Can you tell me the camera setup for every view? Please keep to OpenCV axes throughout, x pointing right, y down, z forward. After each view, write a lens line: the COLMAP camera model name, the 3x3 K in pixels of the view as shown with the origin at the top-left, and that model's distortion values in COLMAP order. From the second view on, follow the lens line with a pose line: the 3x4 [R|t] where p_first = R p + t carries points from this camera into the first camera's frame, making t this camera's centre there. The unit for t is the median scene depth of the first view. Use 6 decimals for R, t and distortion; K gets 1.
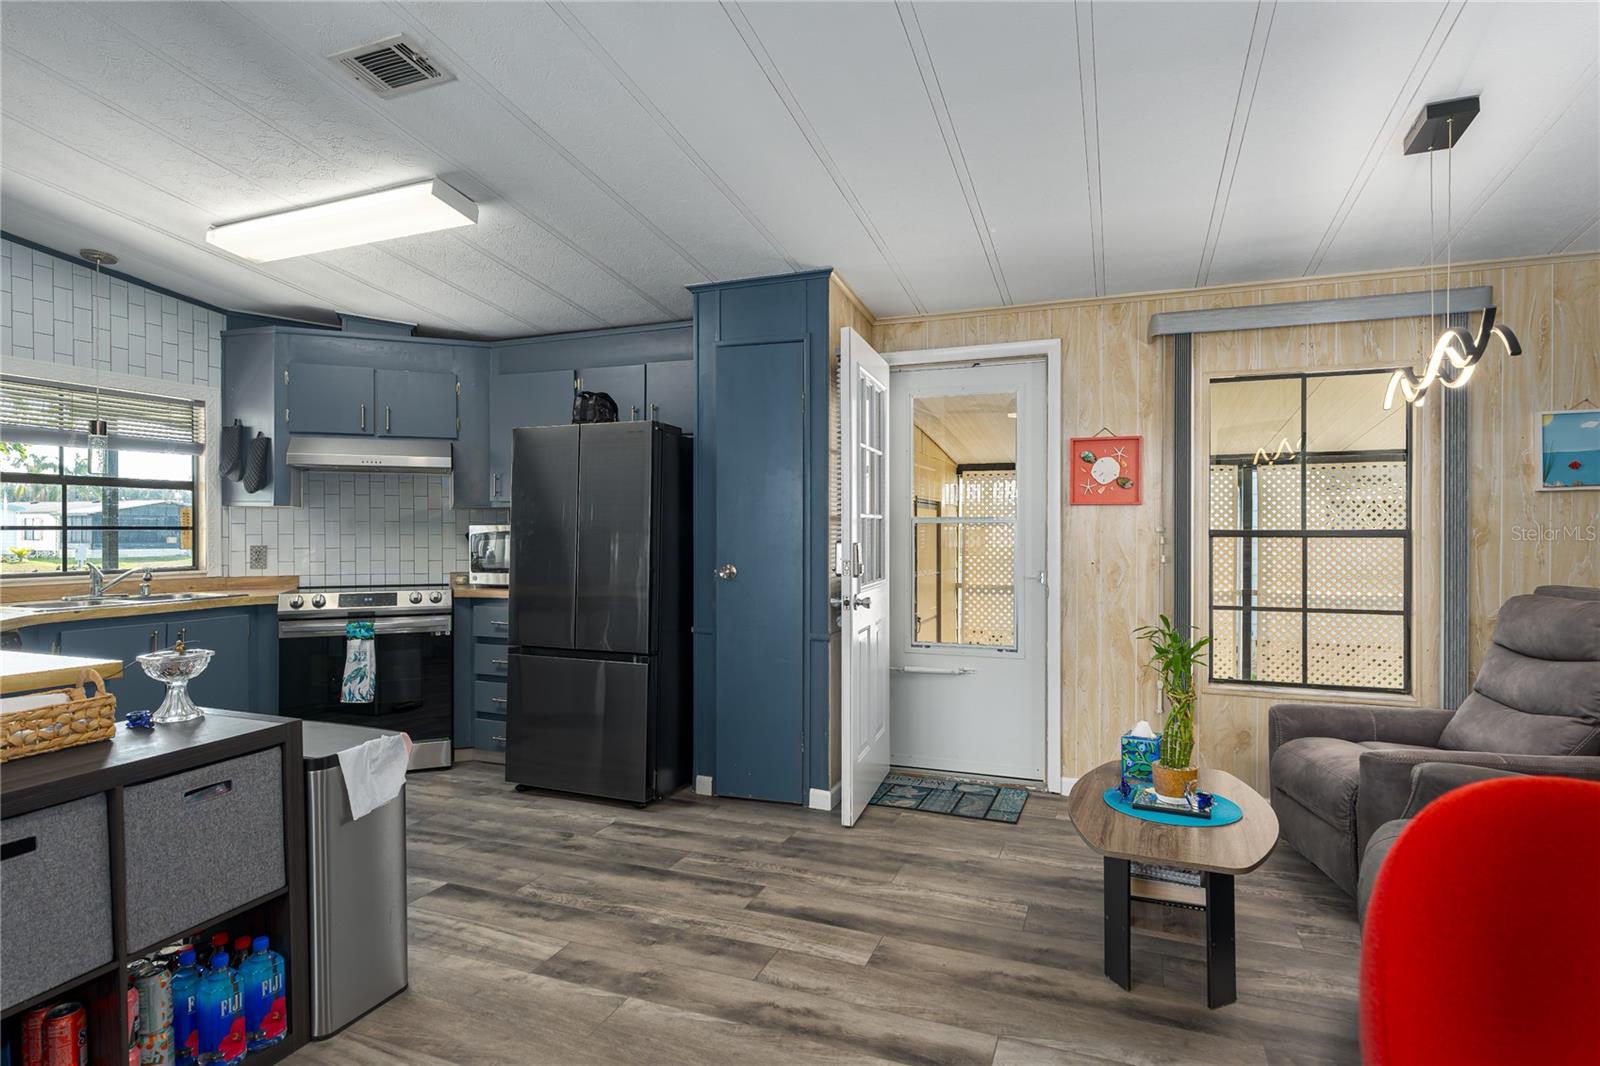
lens RADIAL K [[834.8, 0, 800.3], [0, 834.8, 534.7], [0, 0, 1]] dist [0.000032, -0.000292]
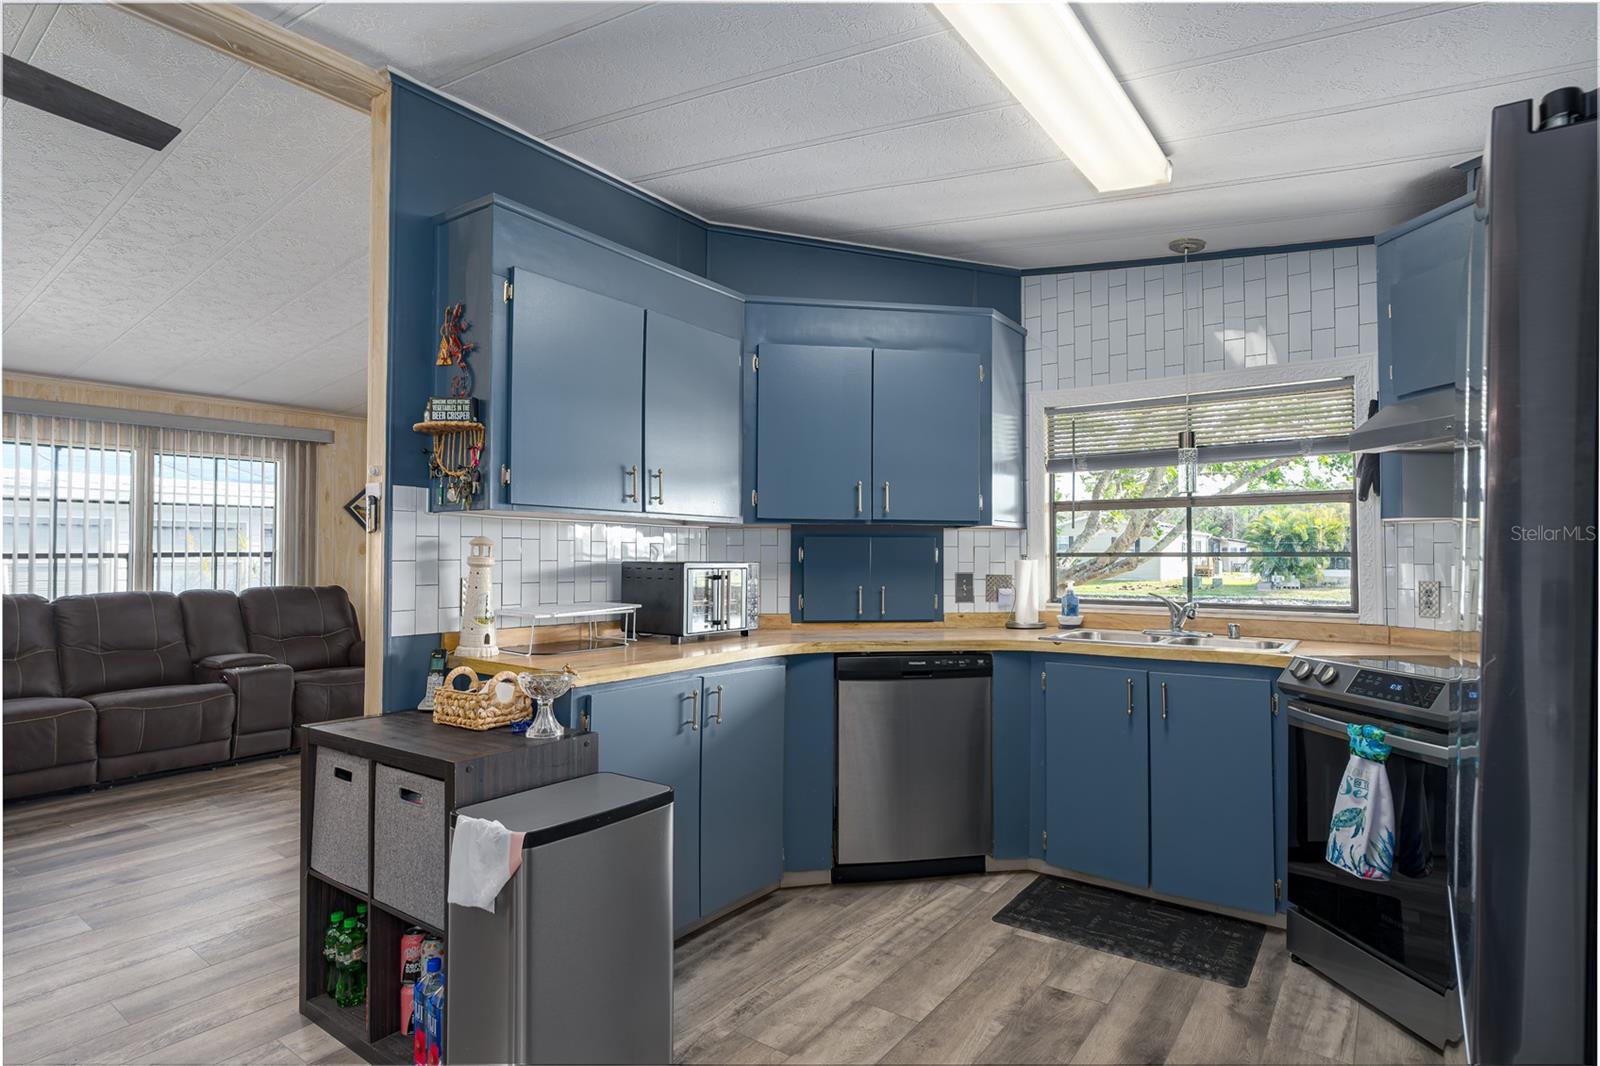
lens RADIAL K [[834.8, 0, 805.4], [0, 834.8, 538.4], [0, 0, 1]] dist [0.000032, -0.000292]
pose [[-0.258204, -0.018959, -0.965904, 0.108160], [-0.005540, 0.999820, -0.018143, -0.006625], [0.966075, 0.000667, -0.258262, 0.851783]]
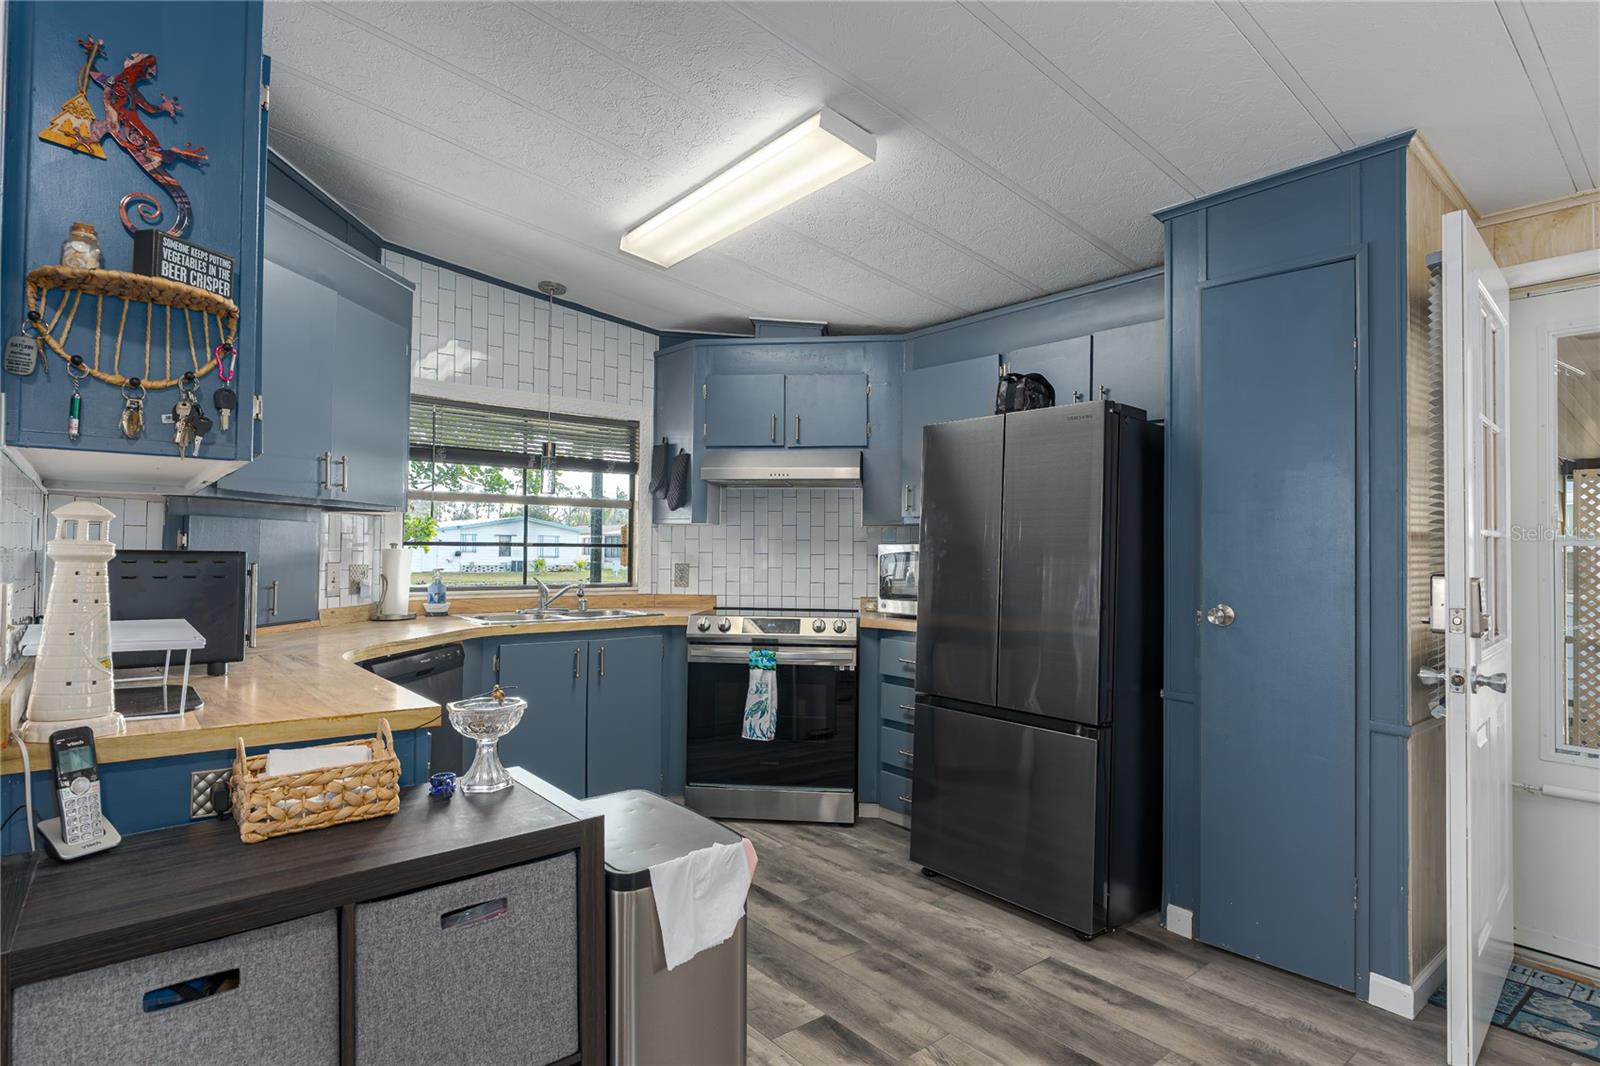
lens RADIAL K [[834.8, 0, 793.7], [0, 834.8, 532.5], [0, 0, 1]] dist [0.000032, -0.000292]
pose [[0.872676, -0.000630, -0.488300, -0.058470], [-0.013010, 0.999614, -0.024541, -0.001413], [0.488127, 0.027769, 0.872331, 0.238443]]
